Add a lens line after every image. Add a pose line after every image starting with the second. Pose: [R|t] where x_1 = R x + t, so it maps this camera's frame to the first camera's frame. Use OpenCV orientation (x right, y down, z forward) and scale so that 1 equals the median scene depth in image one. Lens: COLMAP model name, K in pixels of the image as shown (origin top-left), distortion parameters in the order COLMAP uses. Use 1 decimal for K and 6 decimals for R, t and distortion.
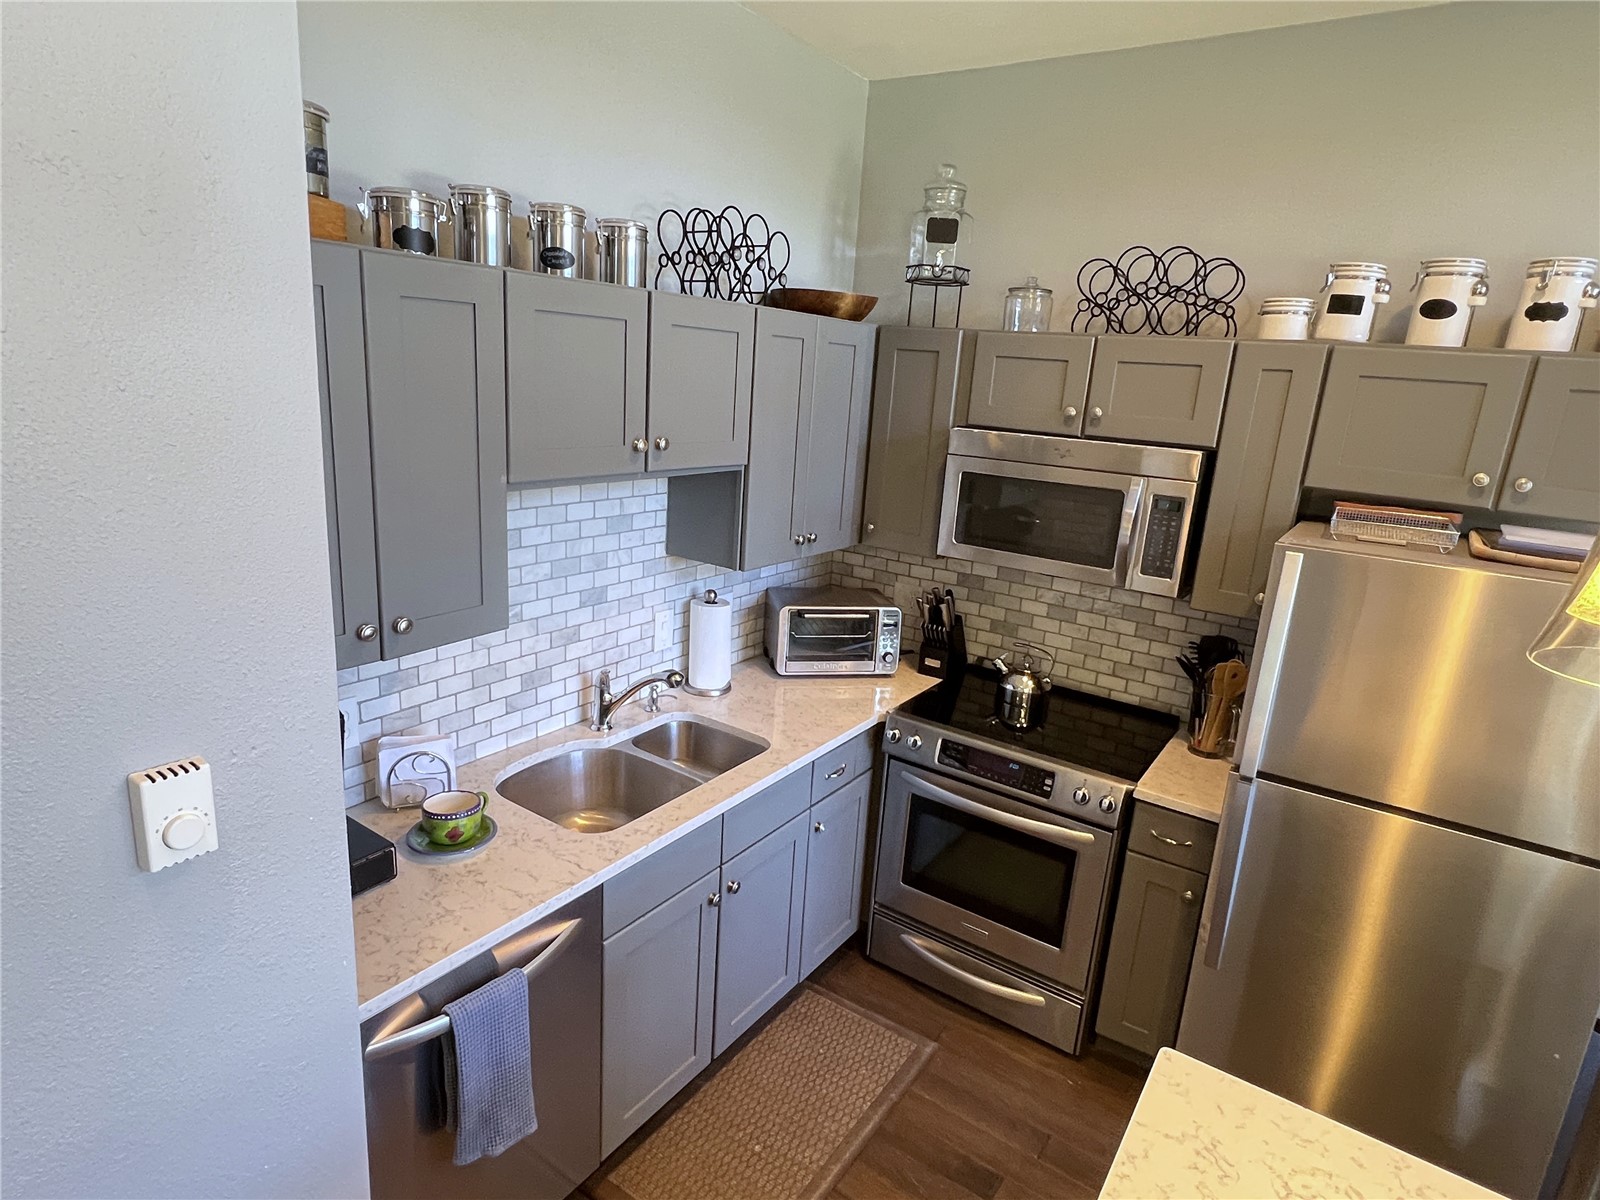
lens RADIAL K [[899.8, 0, 800.0], [0, 899.8, 600.0], [0, 0, 1]] dist [-0.000721, -0.000033]
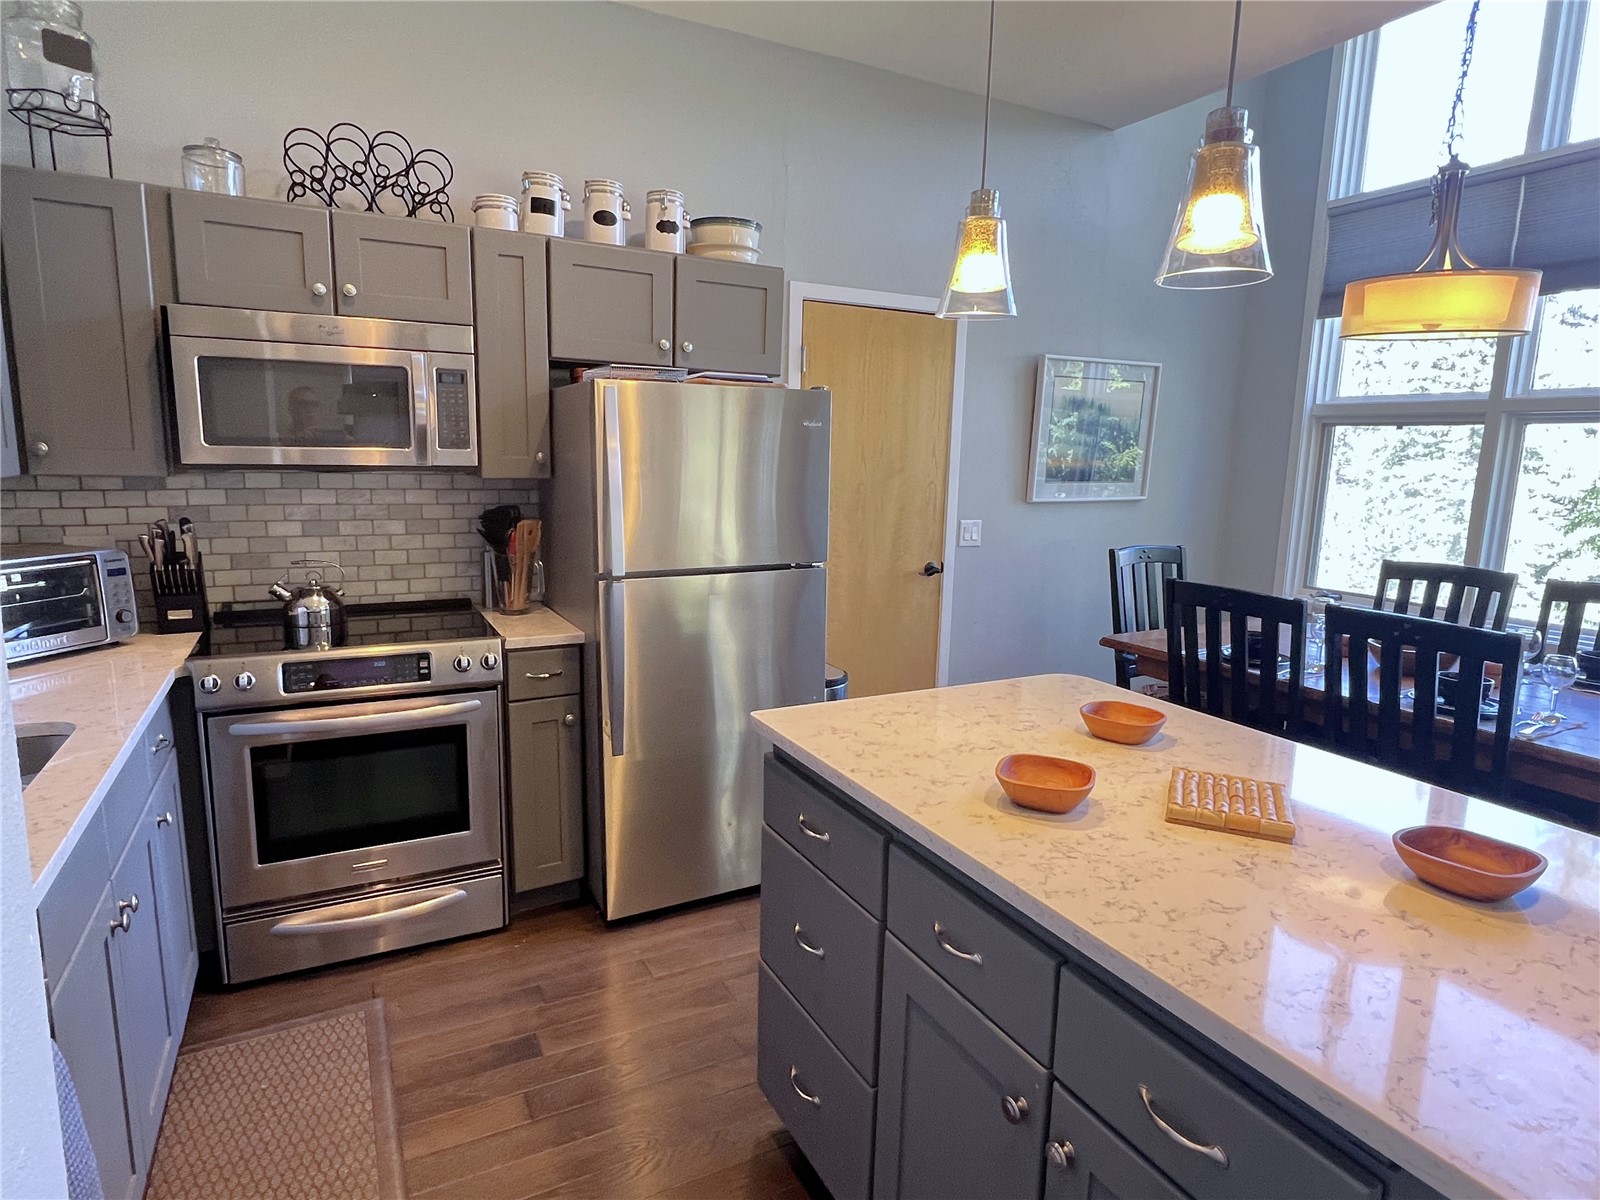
lens RADIAL K [[891.2, 0, 800.0], [0, 891.2, 600.0], [0, 0, 1]] dist [-0.000128, 0.002117]
pose [[0.459759, -0.203693, 0.864367, -0.334609], [0.234898, 0.966565, 0.102833, 0.125107], [-0.856414, 0.155759, 0.492234, 0.161369]]
